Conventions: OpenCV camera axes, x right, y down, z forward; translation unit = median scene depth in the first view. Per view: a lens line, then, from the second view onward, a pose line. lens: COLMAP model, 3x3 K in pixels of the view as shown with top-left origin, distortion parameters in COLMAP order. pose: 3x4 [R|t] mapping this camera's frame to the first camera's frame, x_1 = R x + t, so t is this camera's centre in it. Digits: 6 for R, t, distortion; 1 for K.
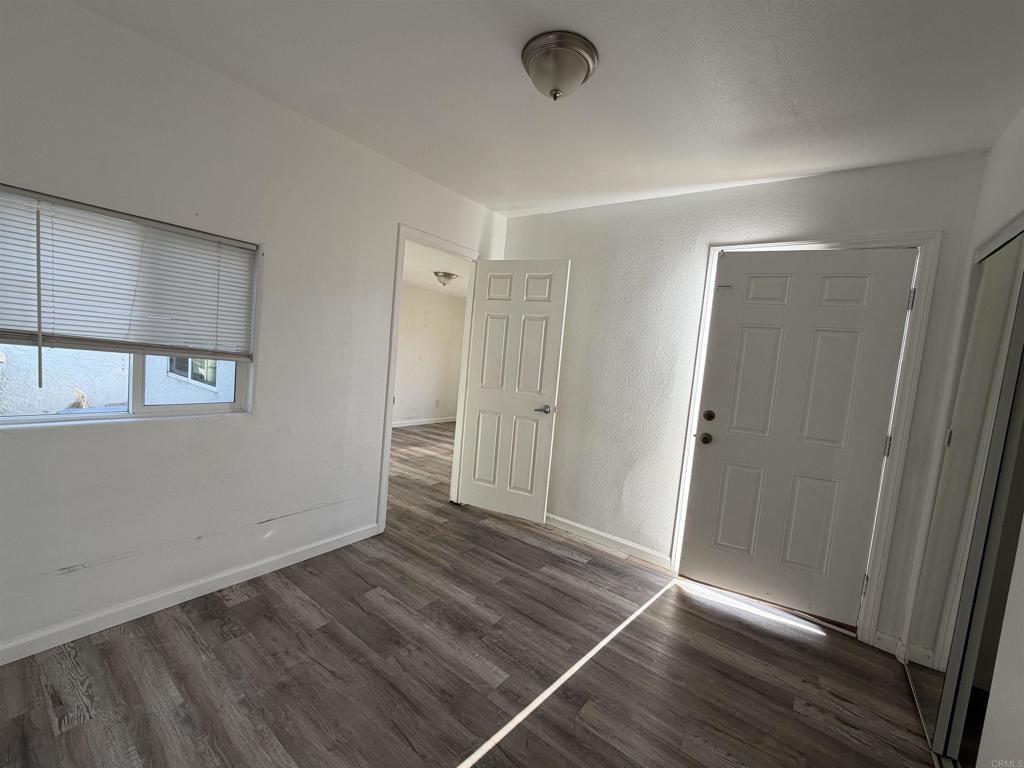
lens RADIAL K [[418.7, 0, 513.2], [0, 418.7, 383.4], [0, 0, 1]] dist [-0.001550, 0.000213]
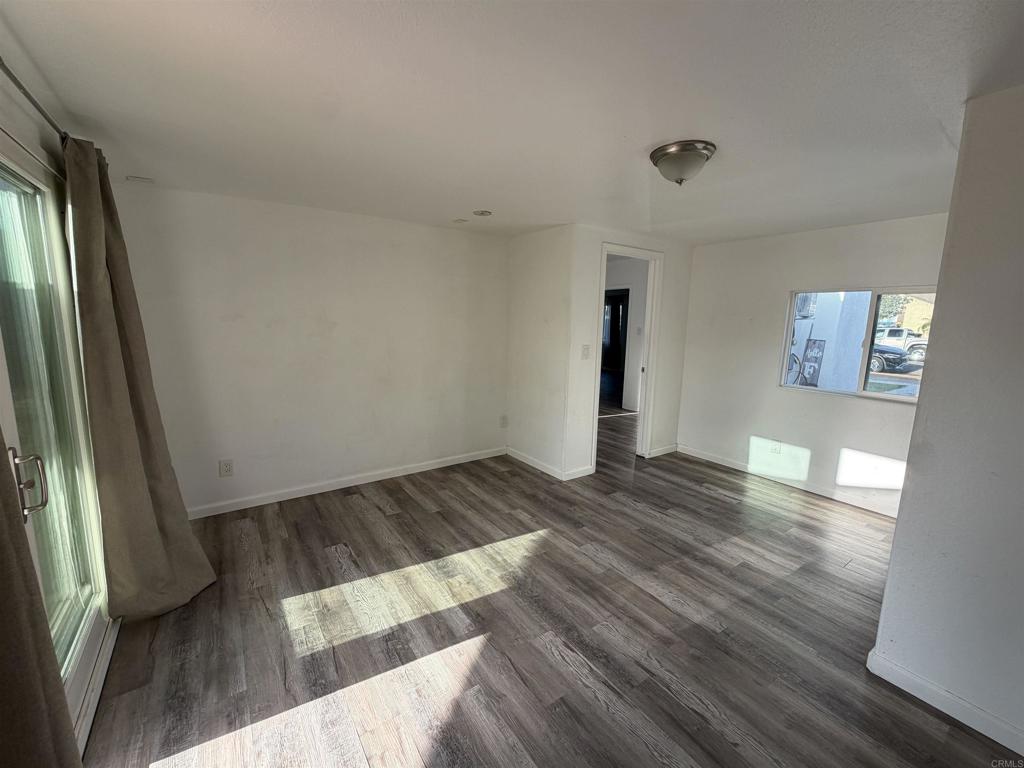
lens RADIAL K [[418.7, 0, 513.2], [0, 418.7, 383.4], [0, 0, 1]] dist [-0.001550, 0.000213]
pose [[-0.946385, -0.156690, 0.282494, -0.169292], [-0.084784, 0.964309, 0.250837, -0.151955], [-0.311715, 0.213437, -0.925893, 1.547474]]
